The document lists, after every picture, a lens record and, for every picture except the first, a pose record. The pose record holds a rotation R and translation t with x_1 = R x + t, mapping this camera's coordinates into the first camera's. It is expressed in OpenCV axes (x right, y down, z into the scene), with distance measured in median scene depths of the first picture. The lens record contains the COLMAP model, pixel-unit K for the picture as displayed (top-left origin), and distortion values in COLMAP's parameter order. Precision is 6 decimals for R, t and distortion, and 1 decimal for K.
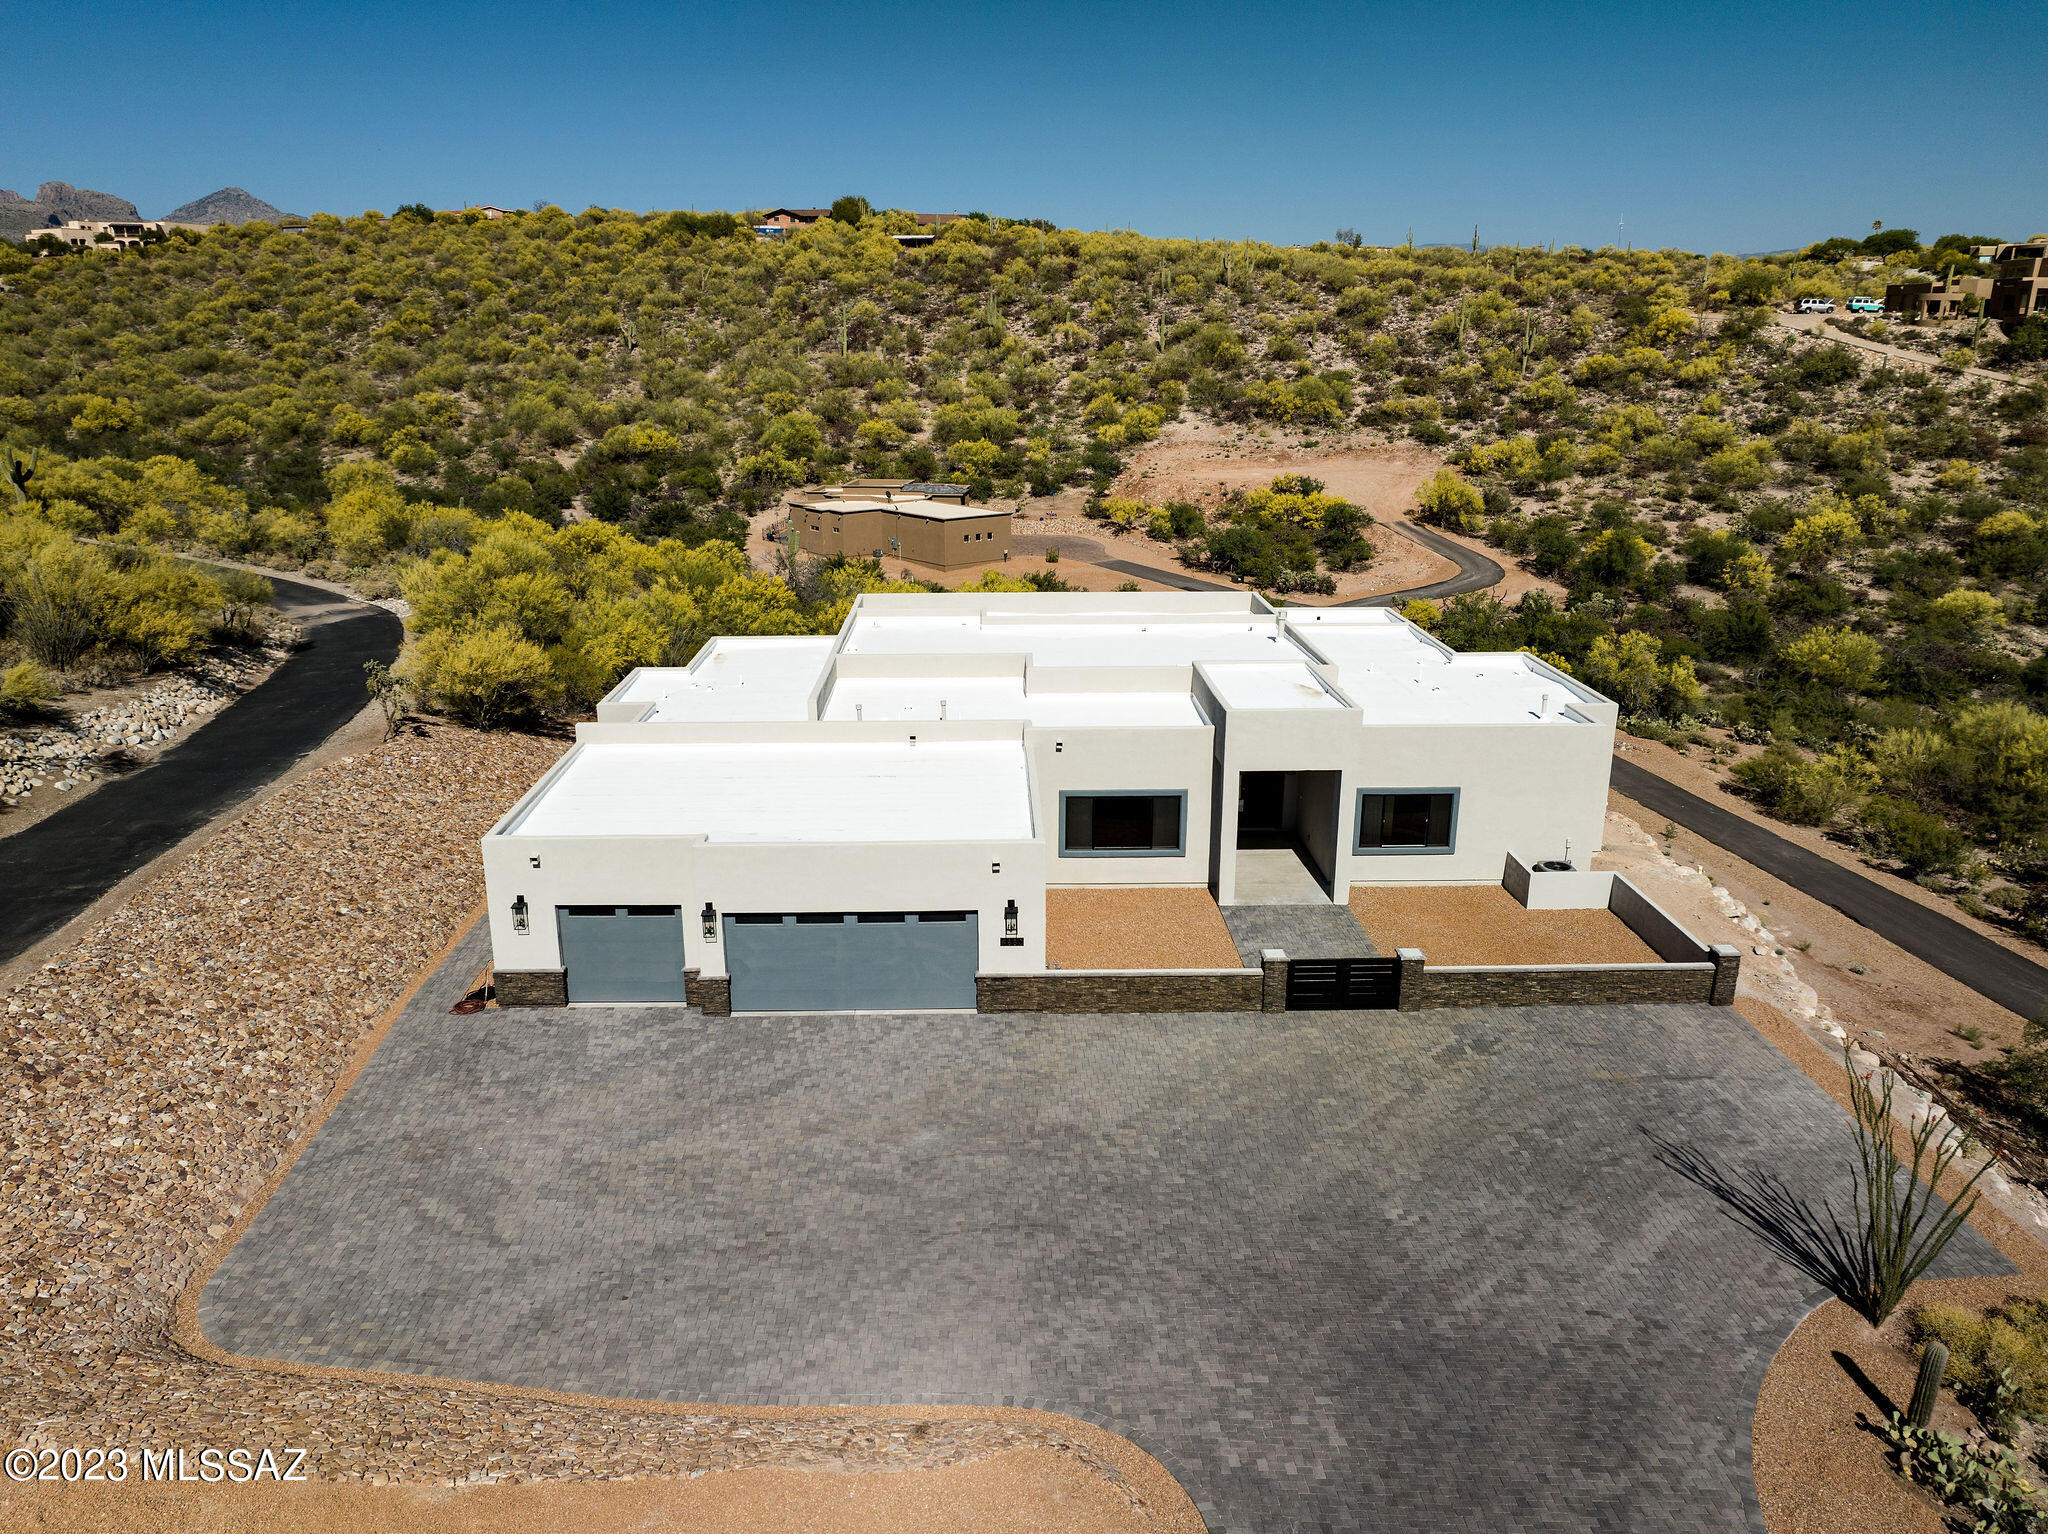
lens RADIAL K [[1450.7, 0, 1015.3], [0, 1450.7, 769.5], [0, 0, 1]] dist [-0.043006, 0.011778]
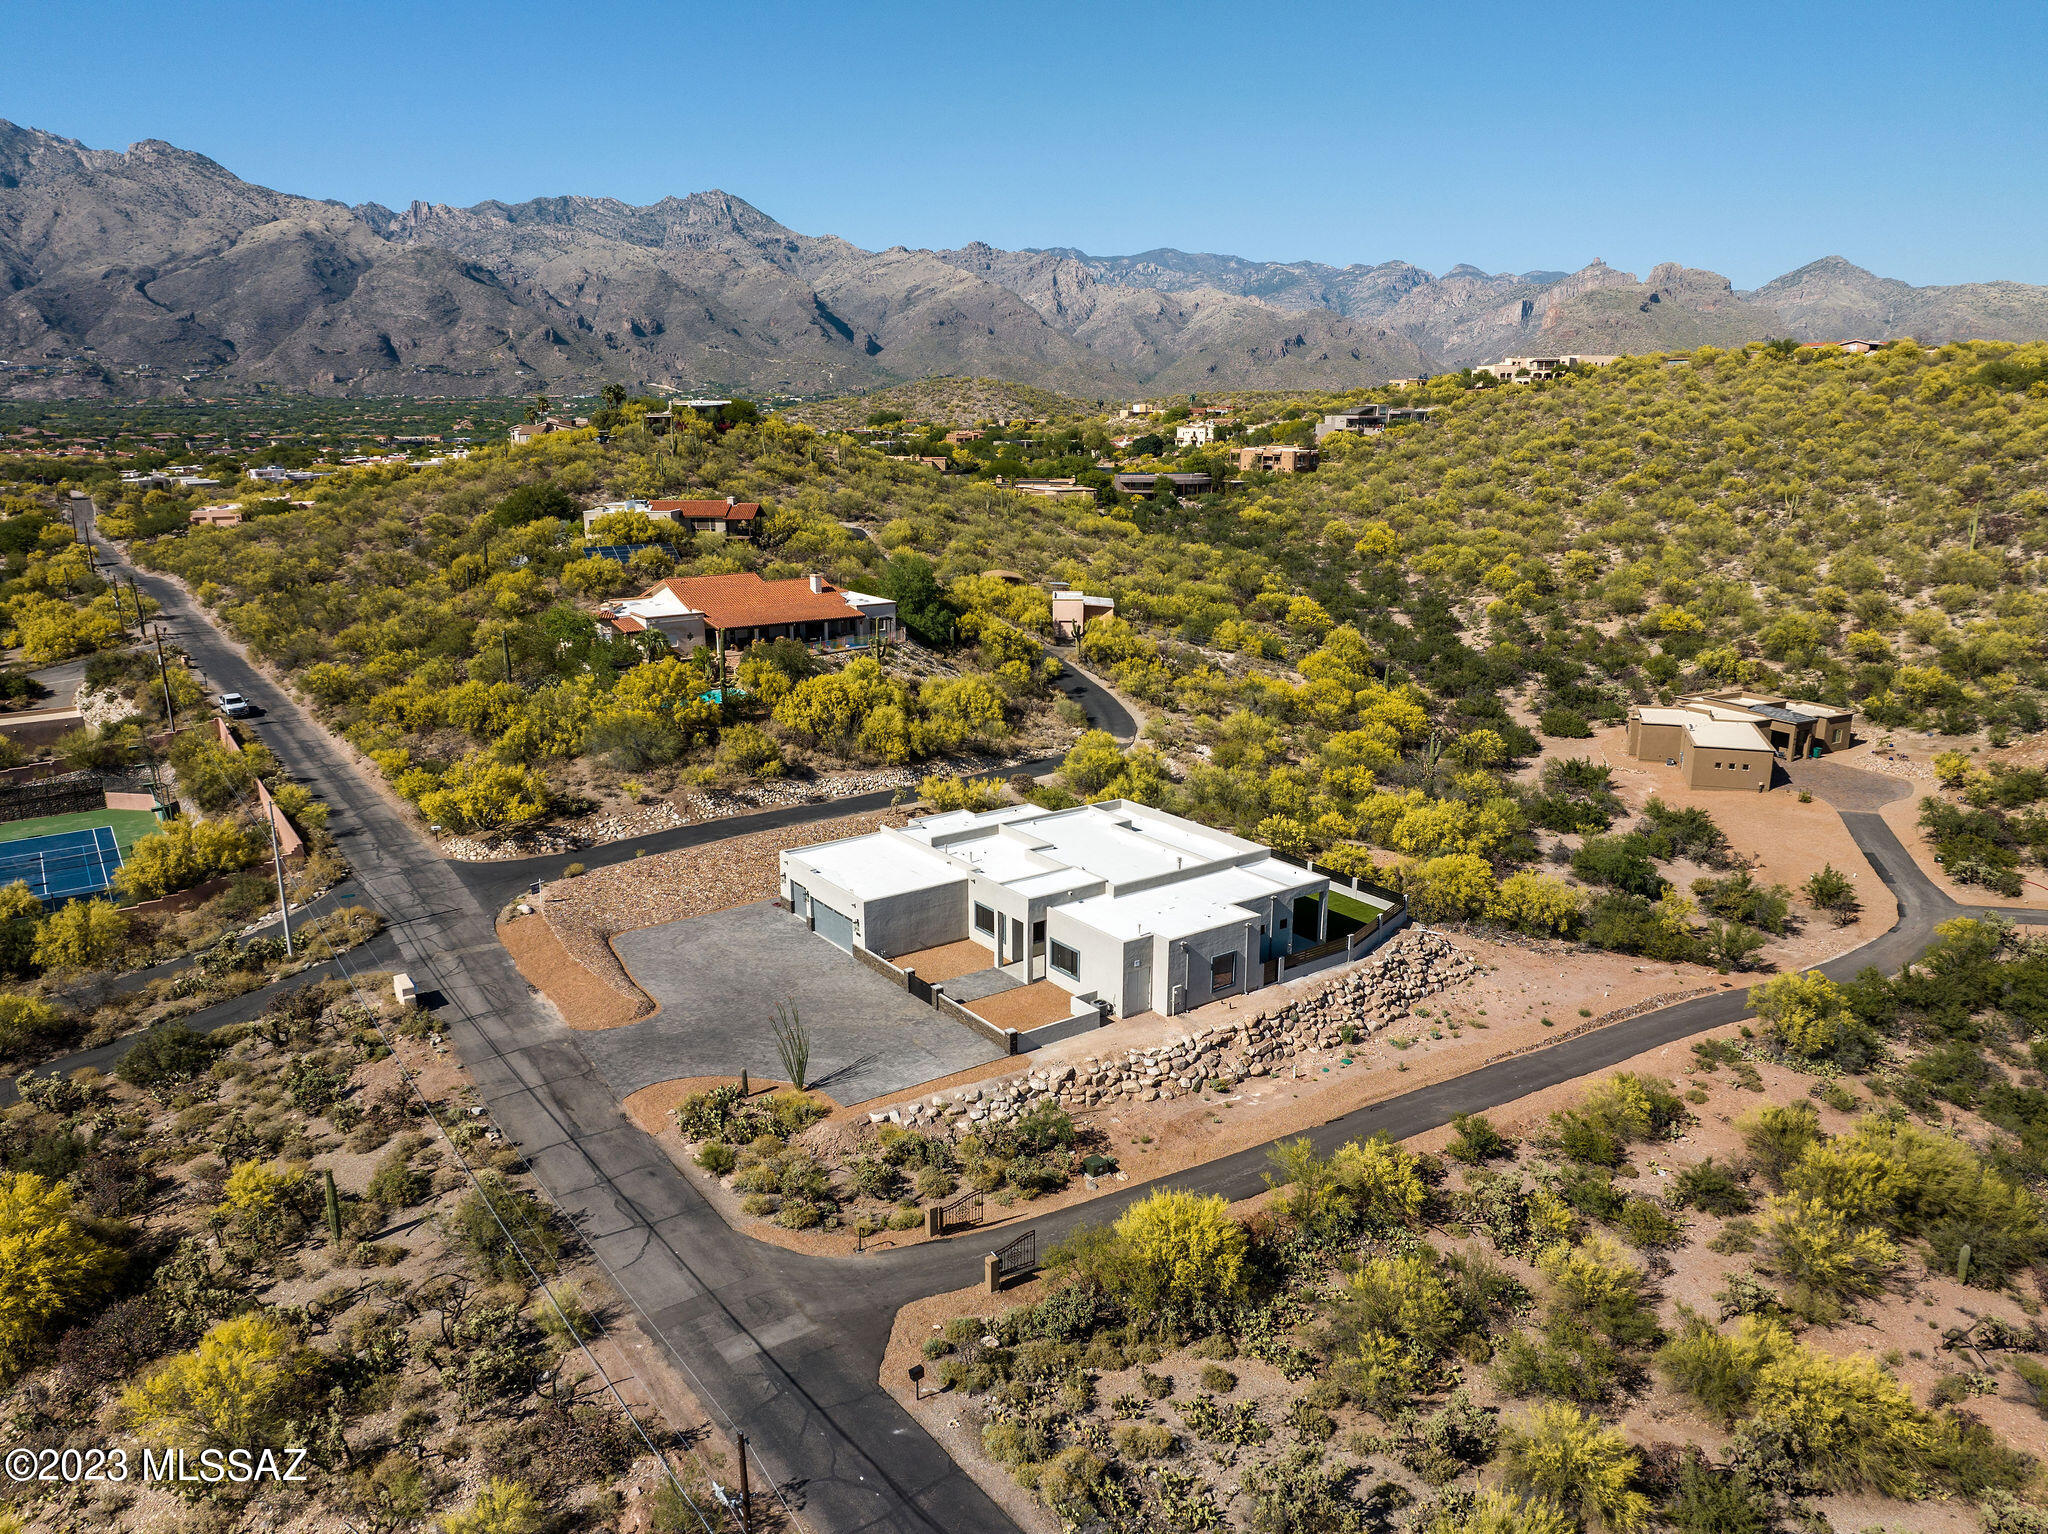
lens RADIAL K [[1450.7, 0, 1013.5], [0, 1450.7, 757.4], [0, 0, 1]] dist [-0.043006, 0.011778]
pose [[0.559100, 0.196529, -0.805471, 0.673547], [-0.235282, 0.969170, 0.073155, -0.139742], [0.795016, 0.148611, 0.588103, -0.130905]]
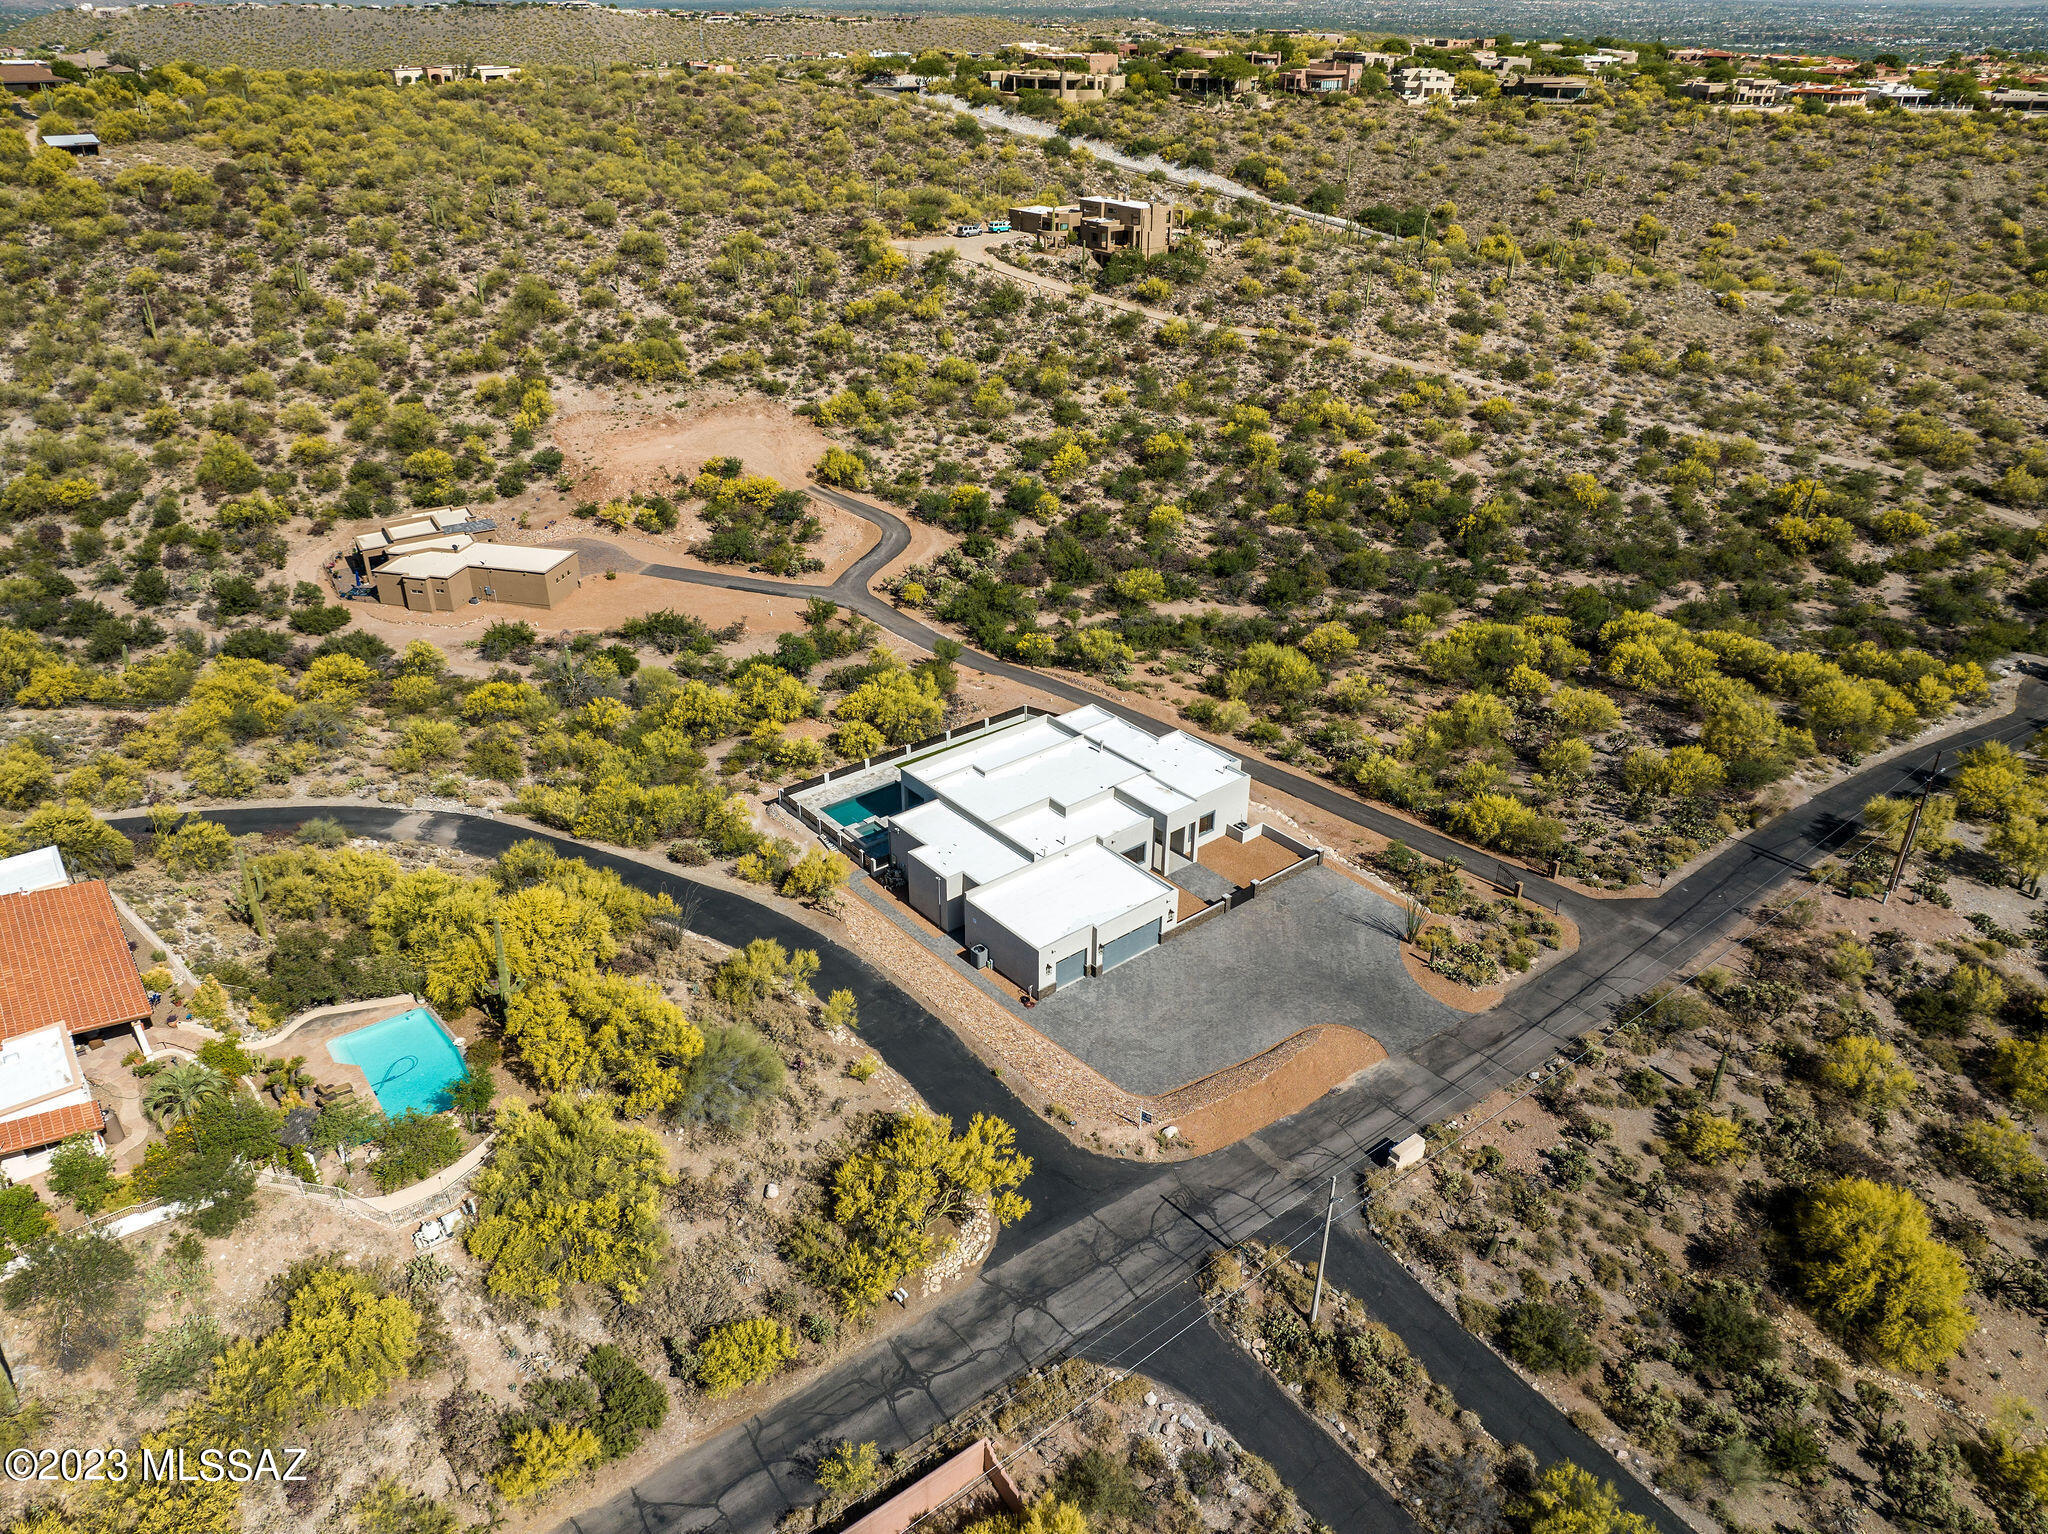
lens RADIAL K [[1450.7, 0, 1013.7], [0, 1450.7, 765.9], [0, 0, 1]] dist [-0.043006, 0.011778]
pose [[0.794192, -0.291926, 0.532952, -0.539577], [0.177118, 0.950171, 0.256523, -0.312016], [-0.581281, -0.109333, 0.806324, -0.385072]]
